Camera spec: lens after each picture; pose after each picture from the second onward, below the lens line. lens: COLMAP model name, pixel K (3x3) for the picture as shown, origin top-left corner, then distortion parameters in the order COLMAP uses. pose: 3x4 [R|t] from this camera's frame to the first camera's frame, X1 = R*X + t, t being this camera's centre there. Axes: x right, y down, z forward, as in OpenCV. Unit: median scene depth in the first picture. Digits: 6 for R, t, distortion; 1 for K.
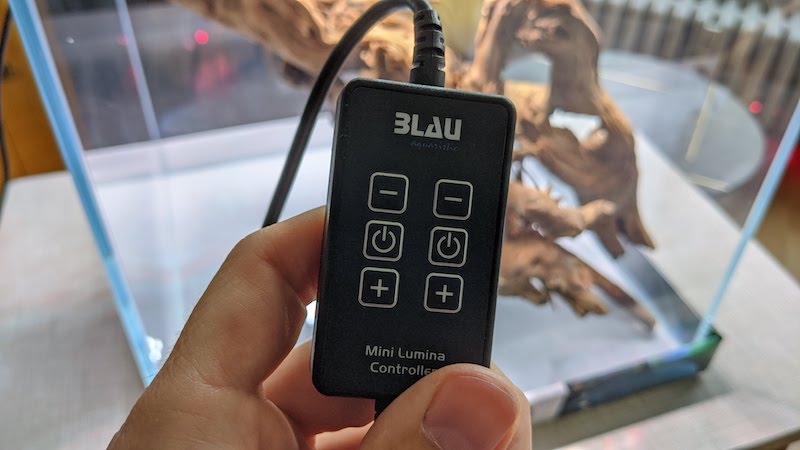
lens RADIAL K [[632.5, 0, 401.0], [0, 632.5, 228.0], [0, 0, 1]] dist [0.012300, -0.021991]
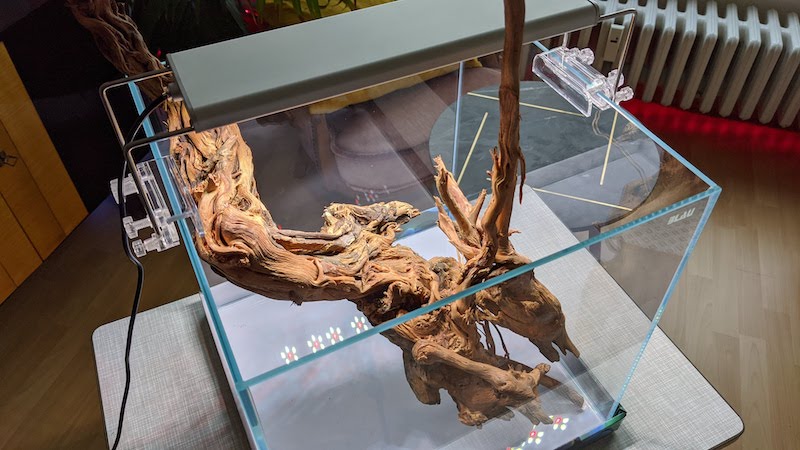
lens RADIAL K [[632.5, 0, 395.7], [0, 632.5, 223.5], [0, 0, 1]] dist [0.012300, -0.021991]
pose [[0.989859, -0.115755, 0.082336, -0.121074], [0.107603, 0.989414, 0.097373, -0.507336], [-0.092736, -0.087526, 0.991836, -0.446968]]
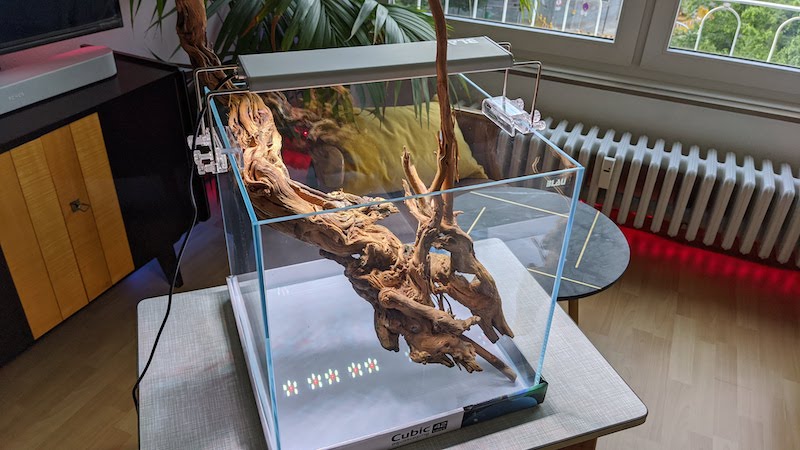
lens RADIAL K [[632.5, 0, 404.6], [0, 632.5, 228.4], [0, 0, 1]] dist [0.012300, -0.021991]
pose [[0.997924, -0.007796, 0.063921, -0.046337], [0.016213, 0.991086, -0.132235, -0.047500], [-0.062320, 0.132997, 0.989155, -0.978271]]
